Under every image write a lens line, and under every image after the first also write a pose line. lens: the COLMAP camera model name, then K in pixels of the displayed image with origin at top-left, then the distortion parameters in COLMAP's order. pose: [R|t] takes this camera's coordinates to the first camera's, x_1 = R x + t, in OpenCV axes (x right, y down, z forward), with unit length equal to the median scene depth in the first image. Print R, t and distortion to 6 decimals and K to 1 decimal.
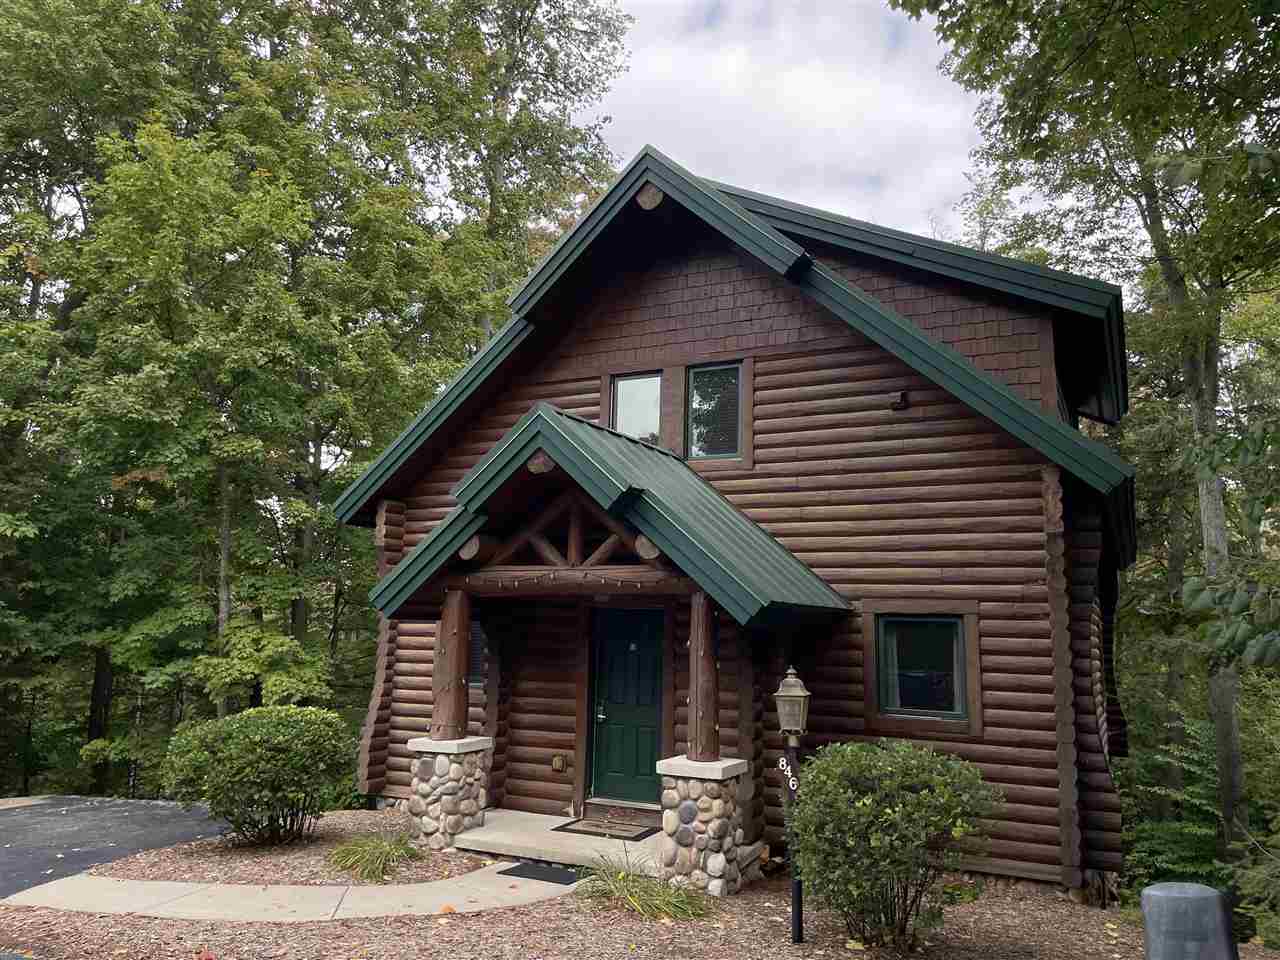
lens RADIAL K [[969.9, 0, 628.0], [0, 969.9, 472.5], [0, 0, 1]] dist [0.083952, -0.111263]
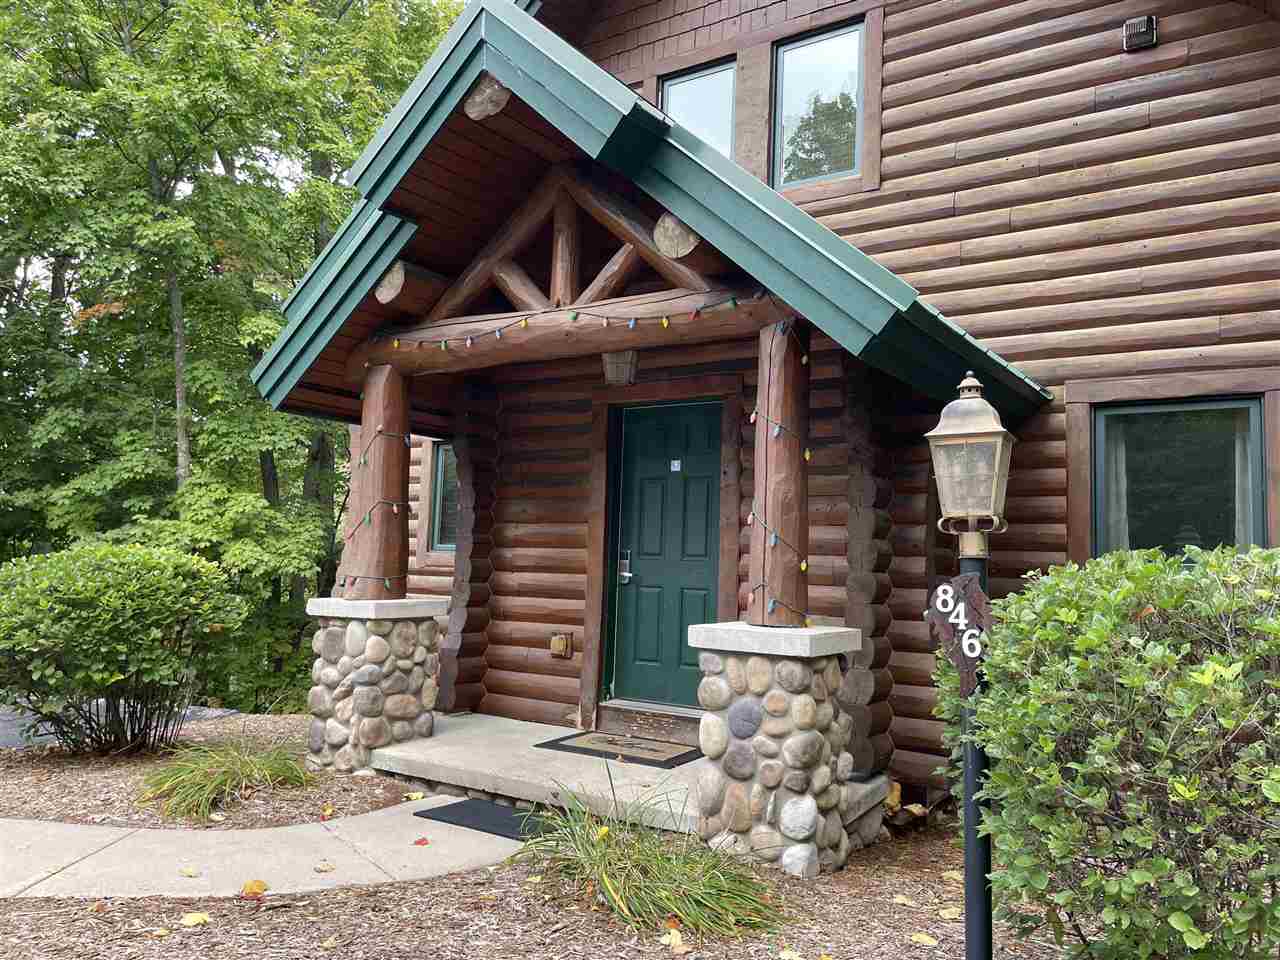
lens RADIAL K [[969.9, 0, 635.3], [0, 969.9, 484.3], [0, 0, 1]] dist [0.083952, -0.111263]
pose [[0.993502, -0.001034, -0.113813, 0.054908], [0.009803, 0.997020, 0.076516, 0.158940], [0.113395, -0.077134, 0.990551, 0.423456]]
